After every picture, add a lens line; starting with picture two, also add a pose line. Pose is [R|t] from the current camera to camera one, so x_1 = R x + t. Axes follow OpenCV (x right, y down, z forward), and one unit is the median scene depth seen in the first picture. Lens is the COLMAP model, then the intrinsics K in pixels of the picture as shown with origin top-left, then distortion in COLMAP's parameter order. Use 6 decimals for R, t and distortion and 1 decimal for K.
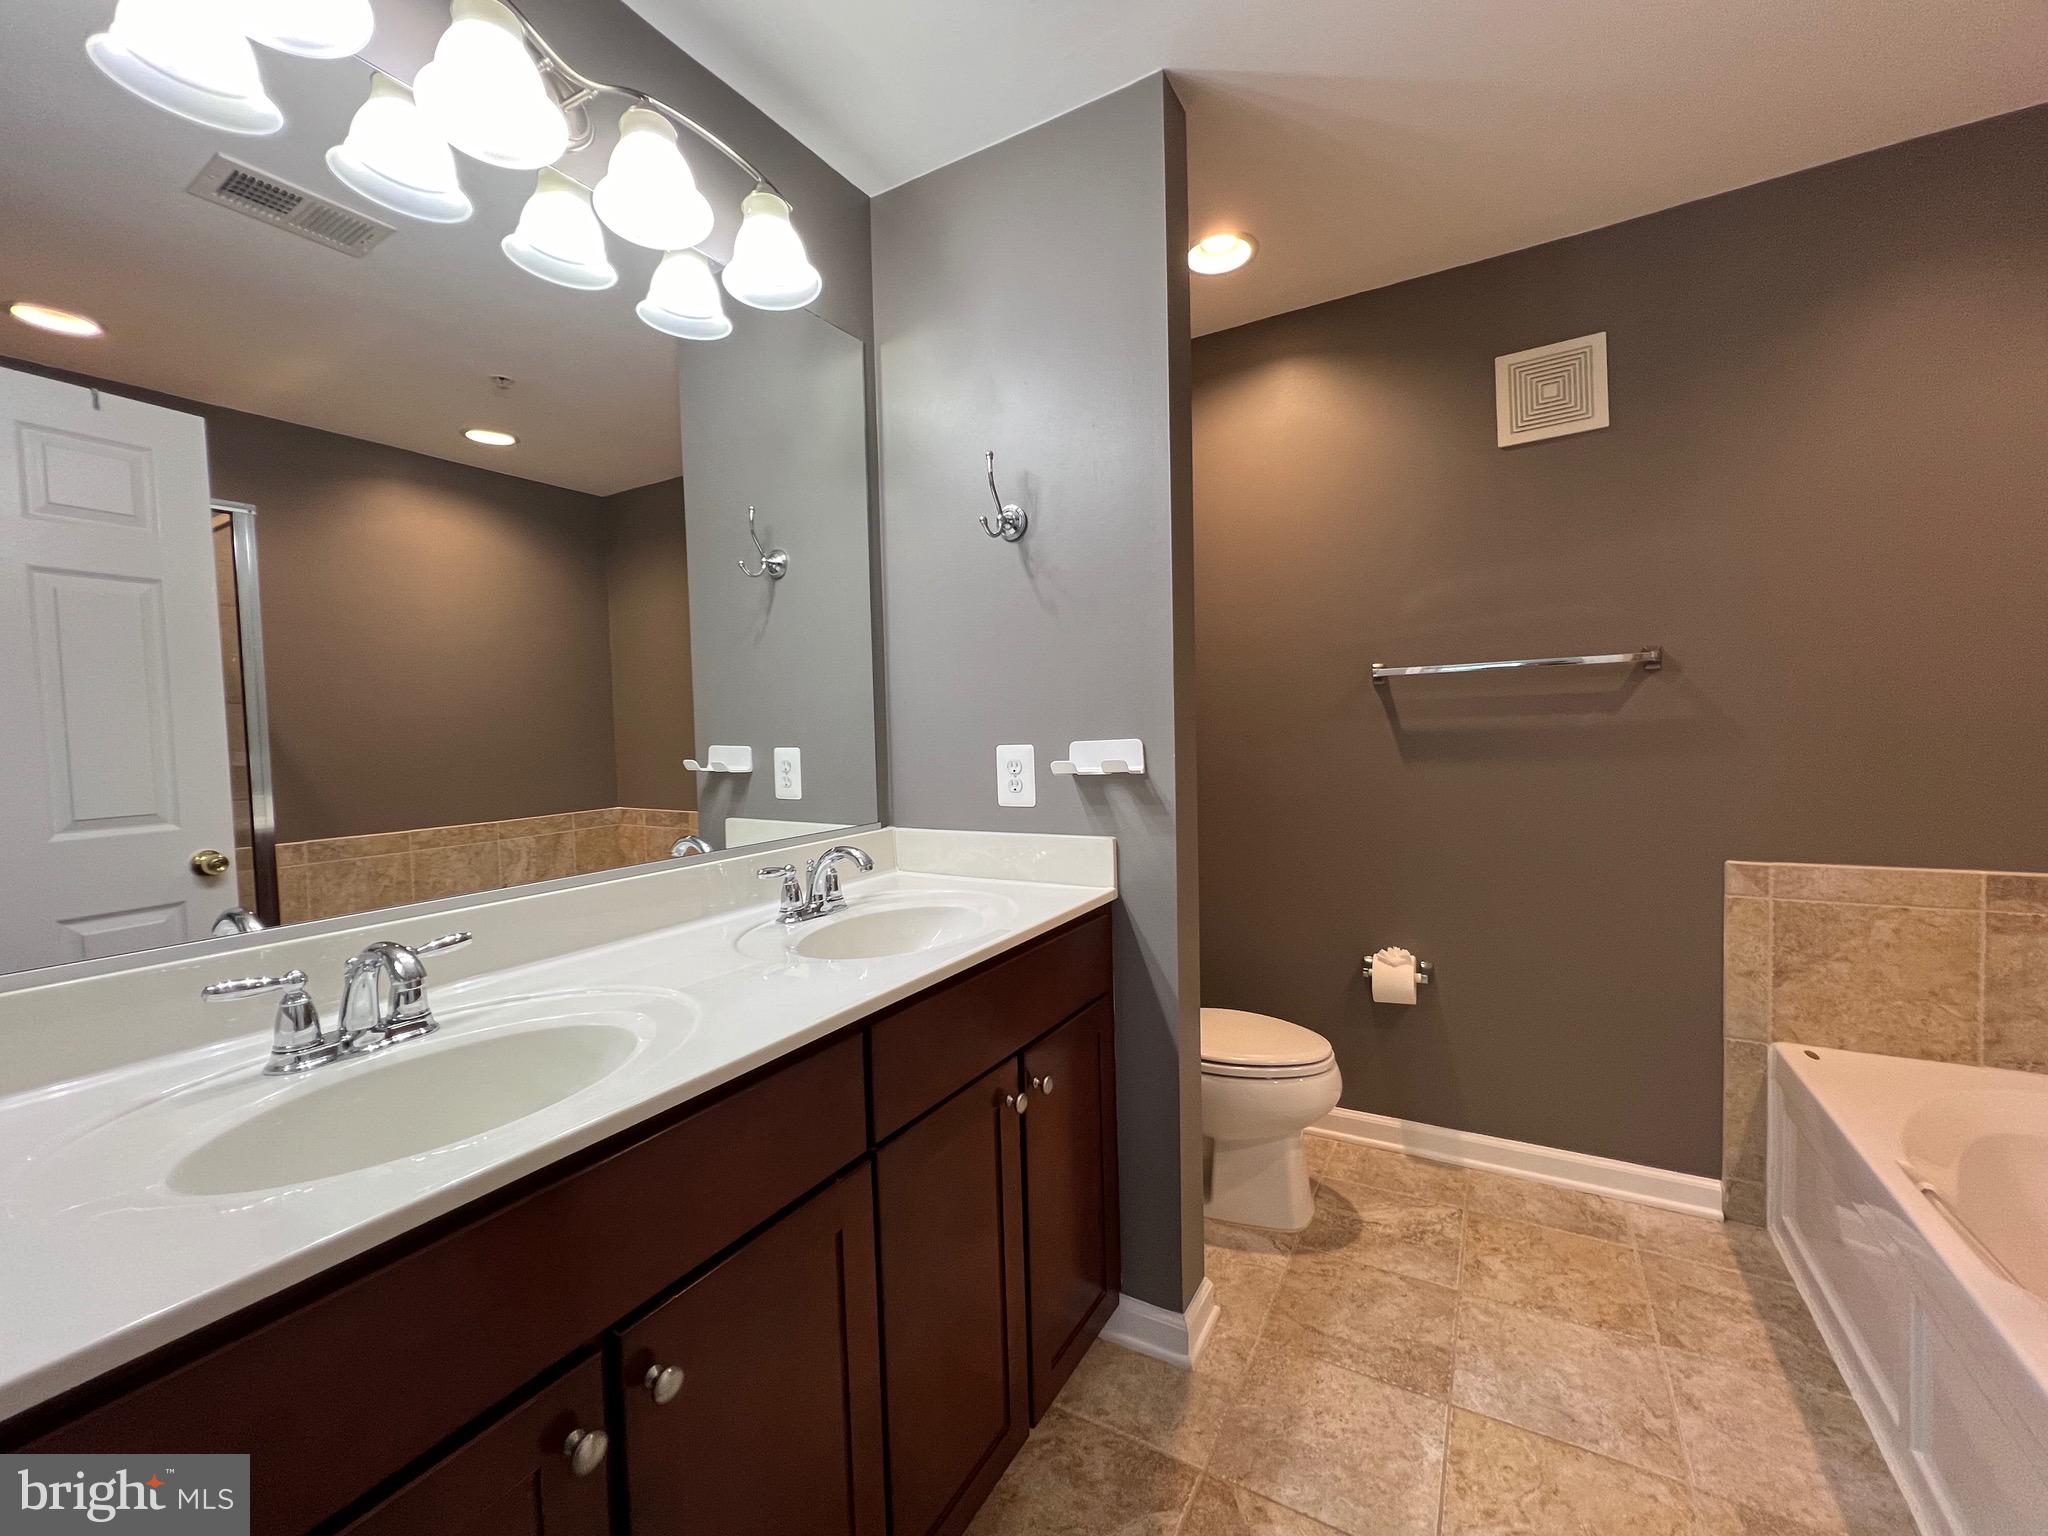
lens RADIAL K [[831.5, 0, 1016.8], [0, 831.5, 761.3], [0, 0, 1]] dist [-0.001333, 0.000354]
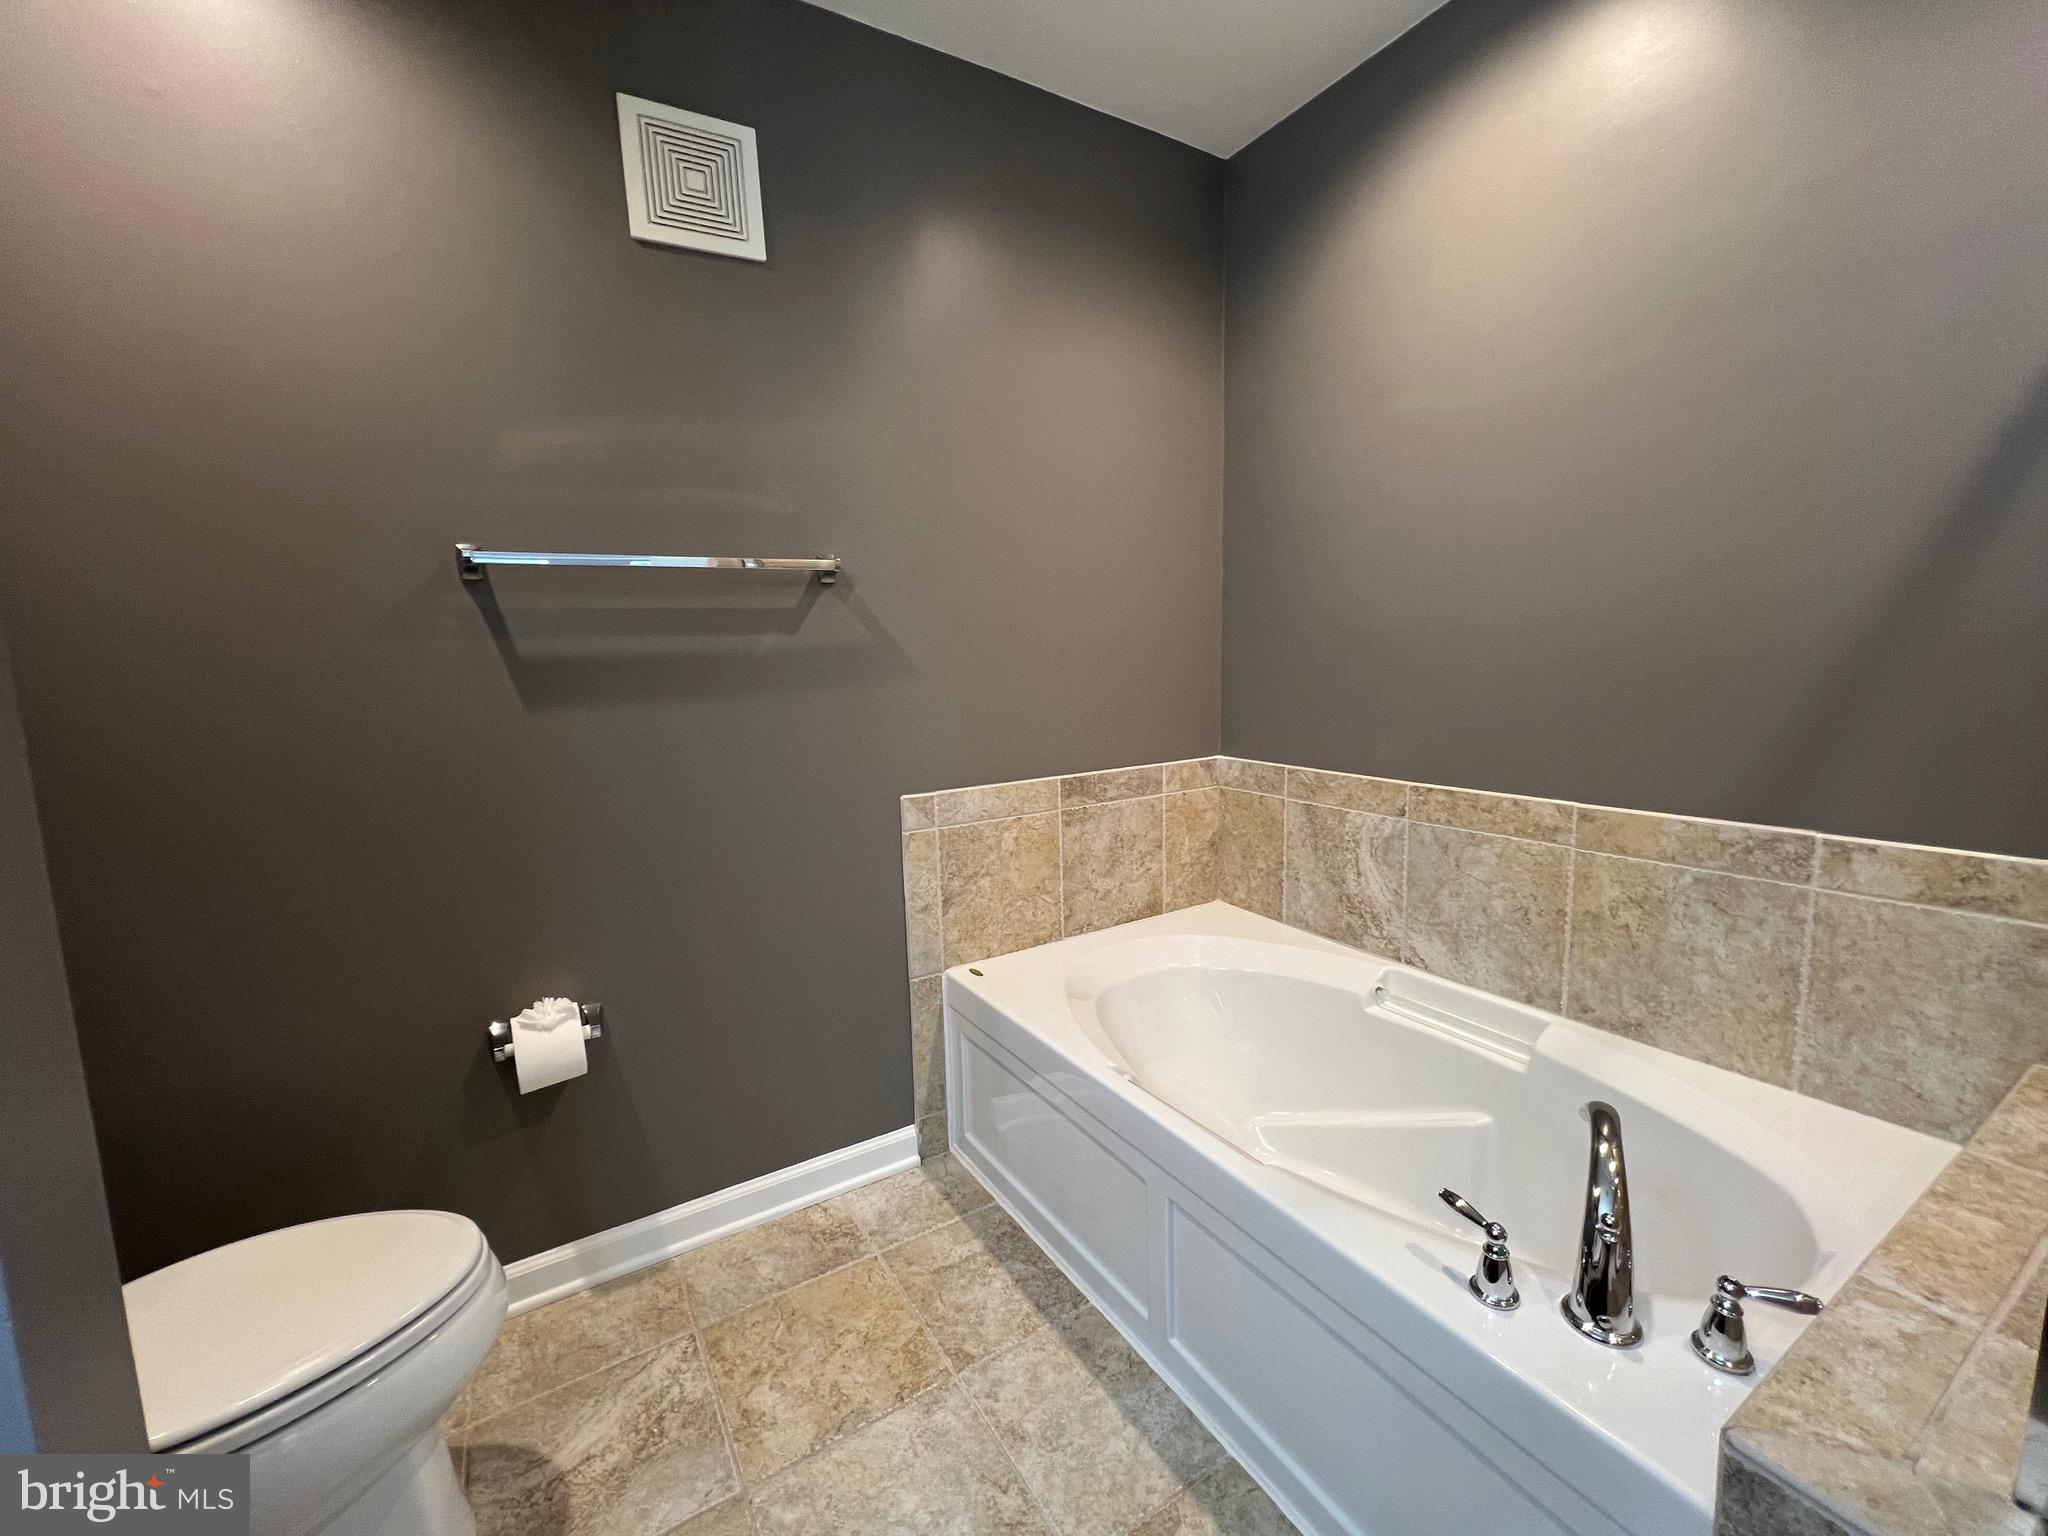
lens RADIAL K [[831.5, 0, 1016.8], [0, 831.5, 761.3], [0, 0, 1]] dist [-0.001333, 0.000354]
pose [[0.469015, -0.099025, 0.877621, 0.098271], [0.049049, 0.995081, 0.086066, 0.006761], [-0.881827, 0.002680, 0.471565, 0.447540]]
